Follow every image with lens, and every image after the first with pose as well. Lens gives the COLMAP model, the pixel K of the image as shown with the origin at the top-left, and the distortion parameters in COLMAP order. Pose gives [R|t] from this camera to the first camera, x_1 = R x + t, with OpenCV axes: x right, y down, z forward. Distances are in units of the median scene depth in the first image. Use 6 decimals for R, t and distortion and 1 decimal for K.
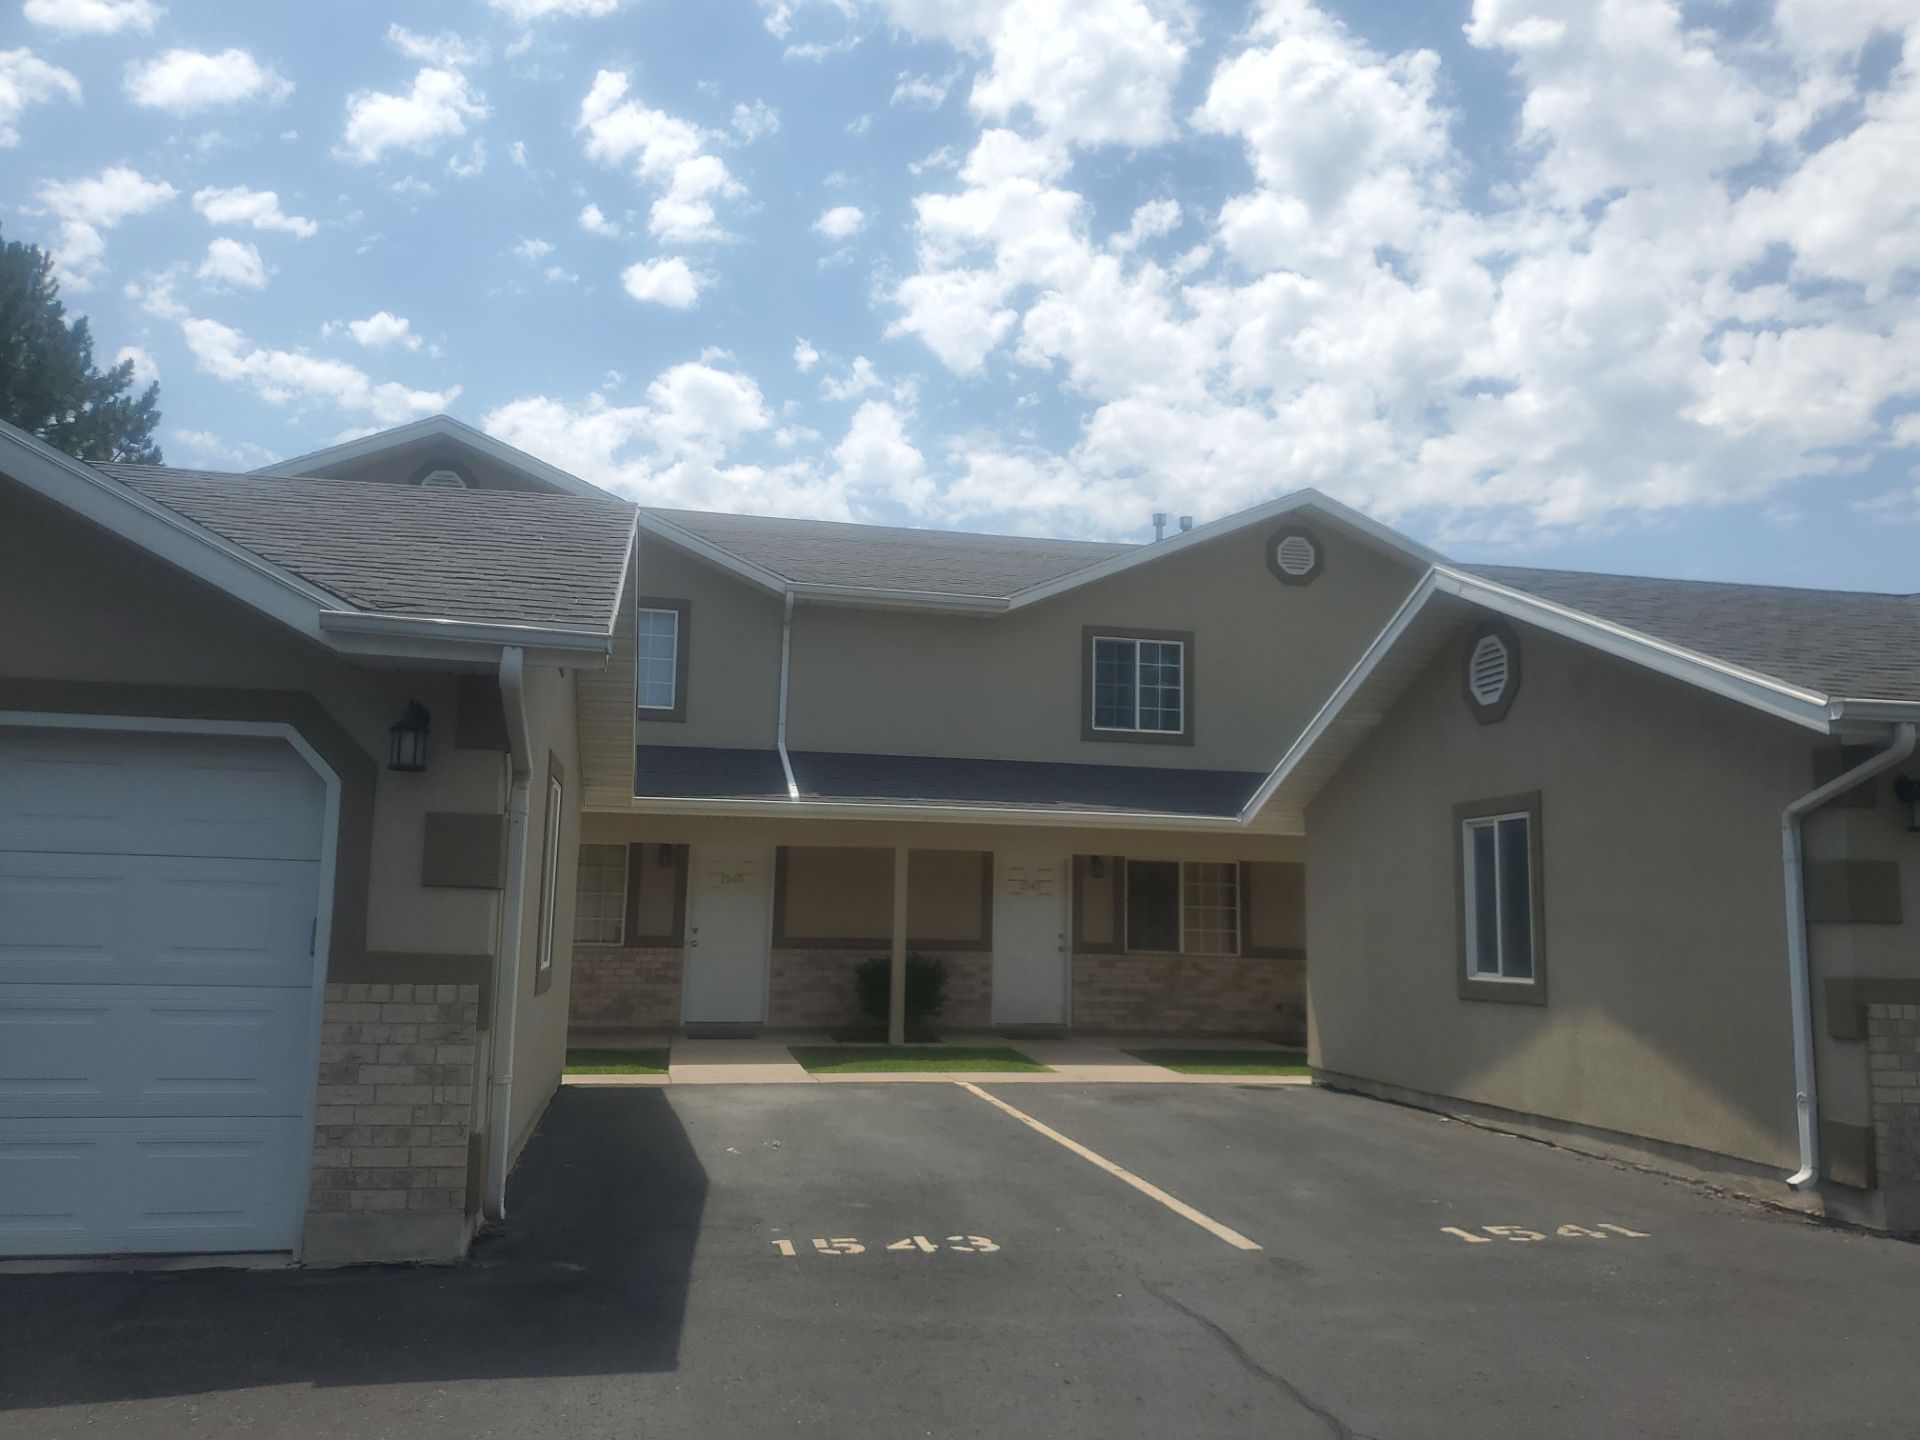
lens RADIAL K [[1518.8, 0, 960.0], [0, 1518.8, 720.0], [0, 0, 1]] dist [0.003716, 0.052710]
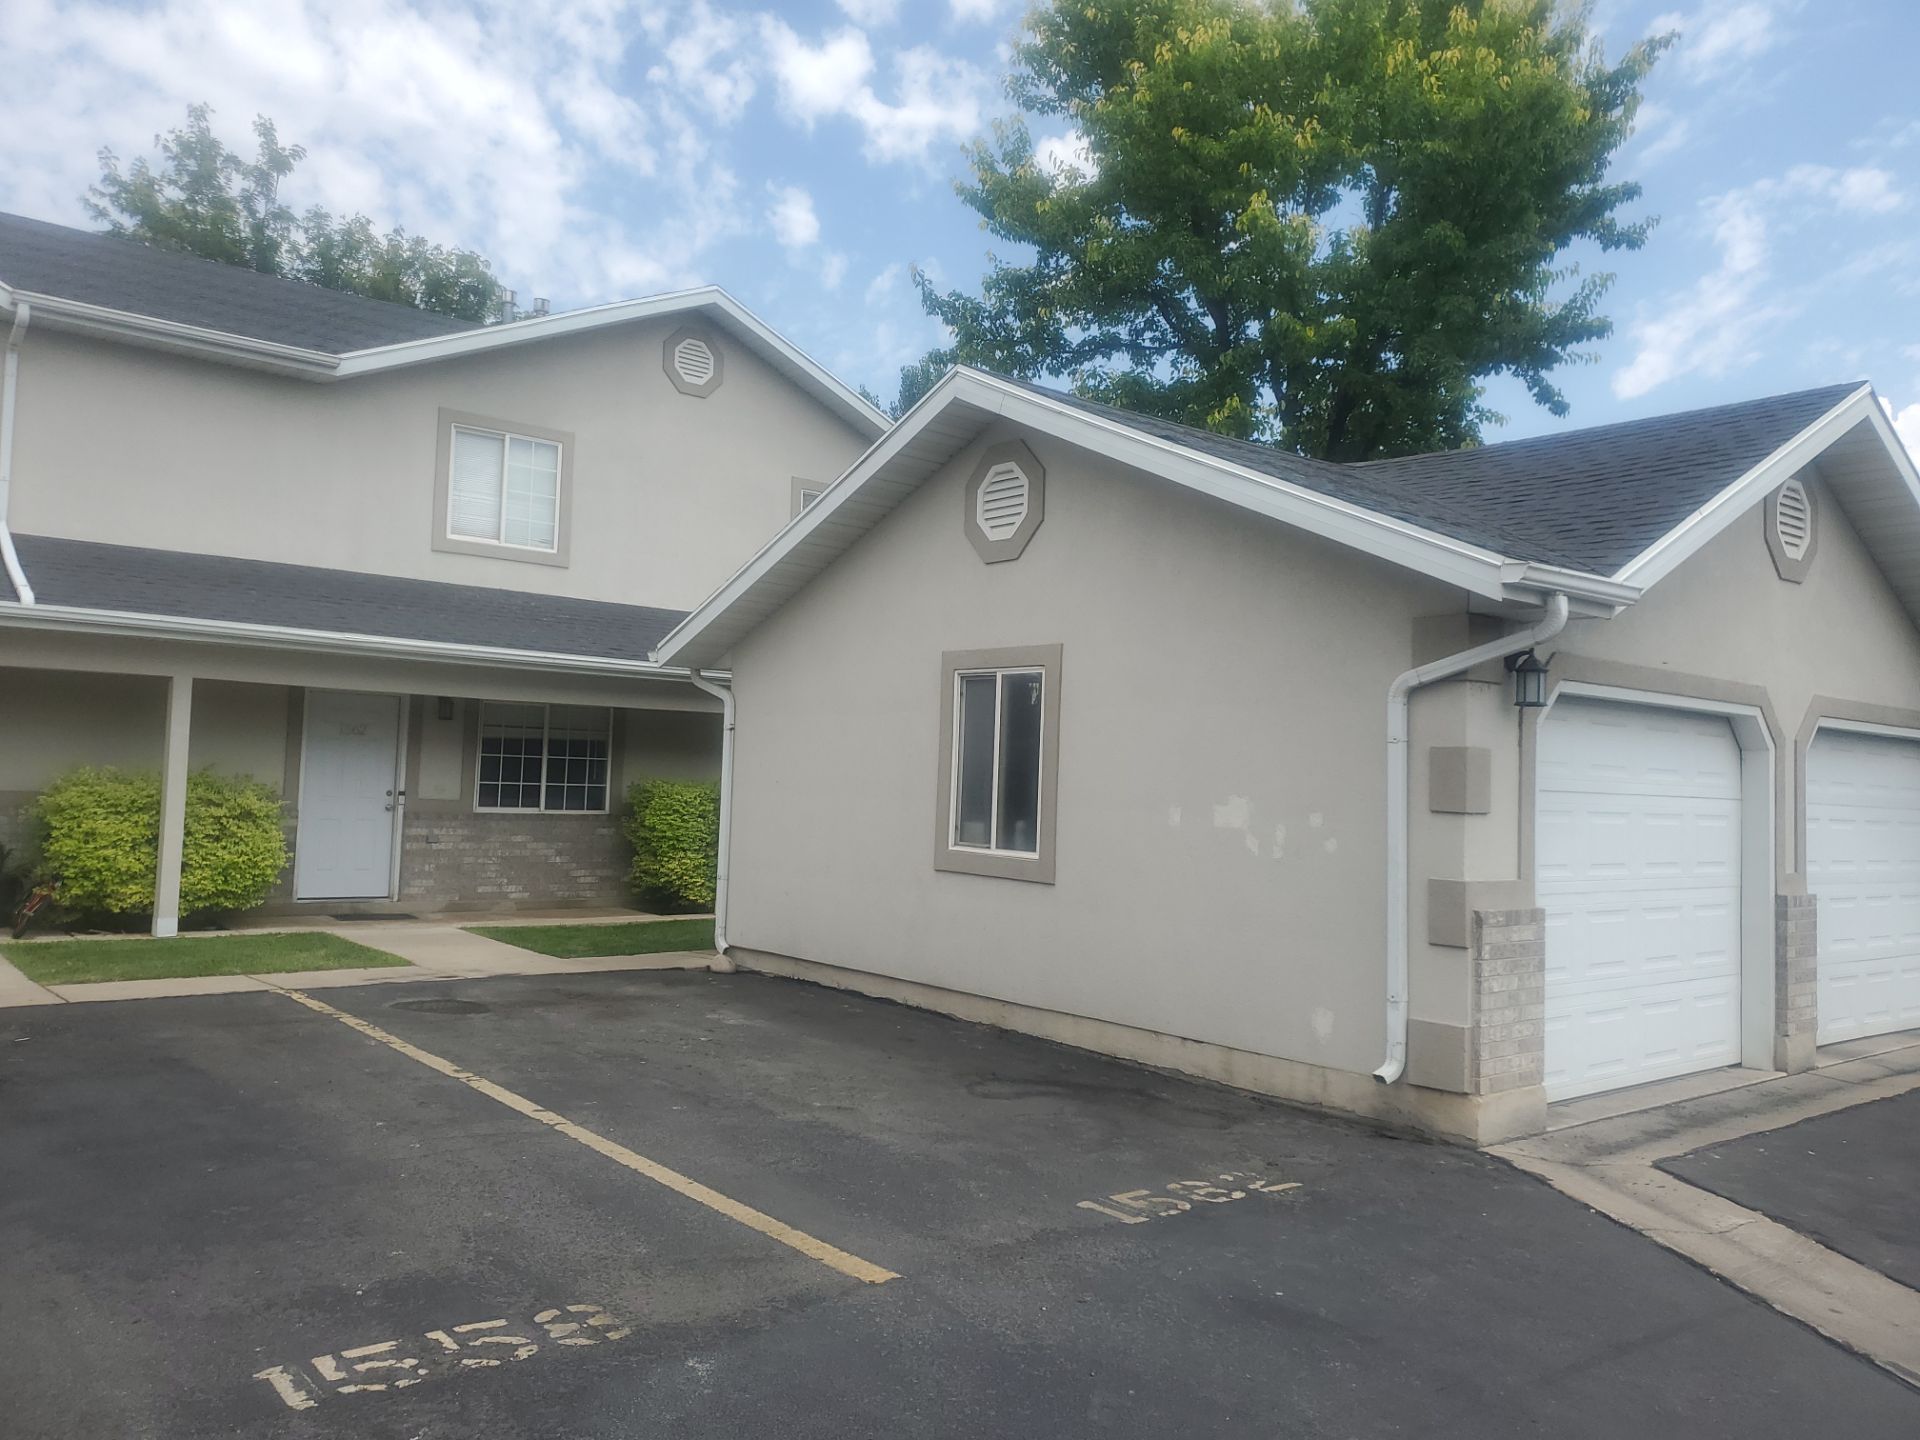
lens RADIAL K [[1518.8, 0, 960.0], [0, 1518.8, 720.0], [0, 0, 1]] dist [0.003716, 0.052710]
pose [[0.887761, 0.023487, 0.459705, -0.064870], [-0.072189, 0.993443, 0.088652, 0.015634], [-0.454609, -0.111887, 0.883636, 0.234683]]
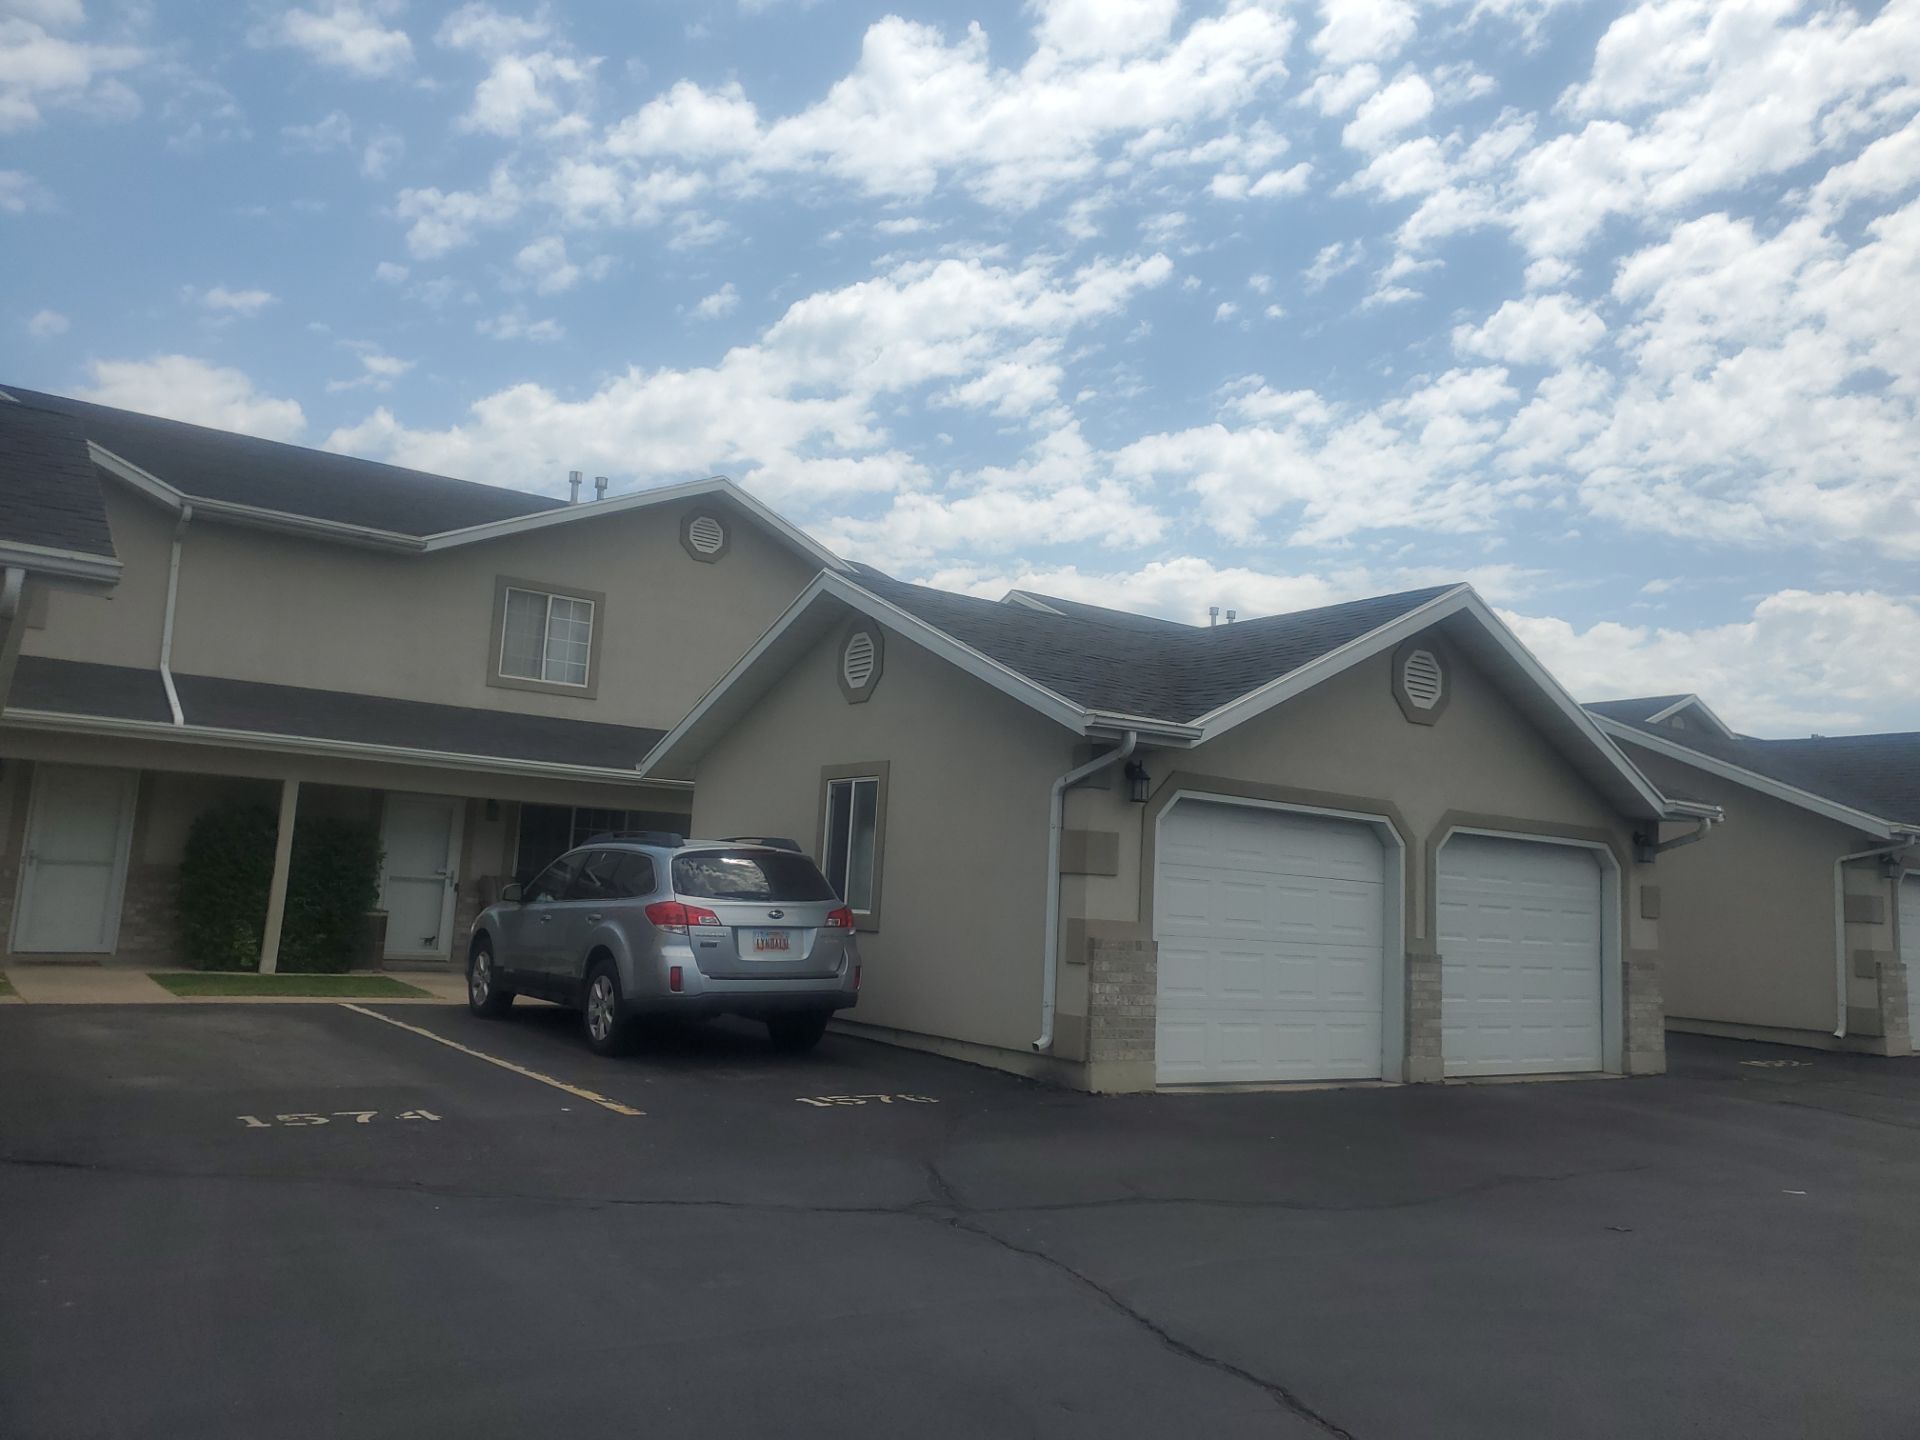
lens RADIAL K [[1500.5, 0, 960.0], [0, 1500.5, 720.0], [0, 0, 1]] dist [0.123063, 0.005094]
pose [[0.918732, 0.073113, 0.388054, -0.041862], [-0.084573, 0.996339, 0.012511, -0.006585], [-0.385718, -0.044313, 0.921552, -0.143950]]
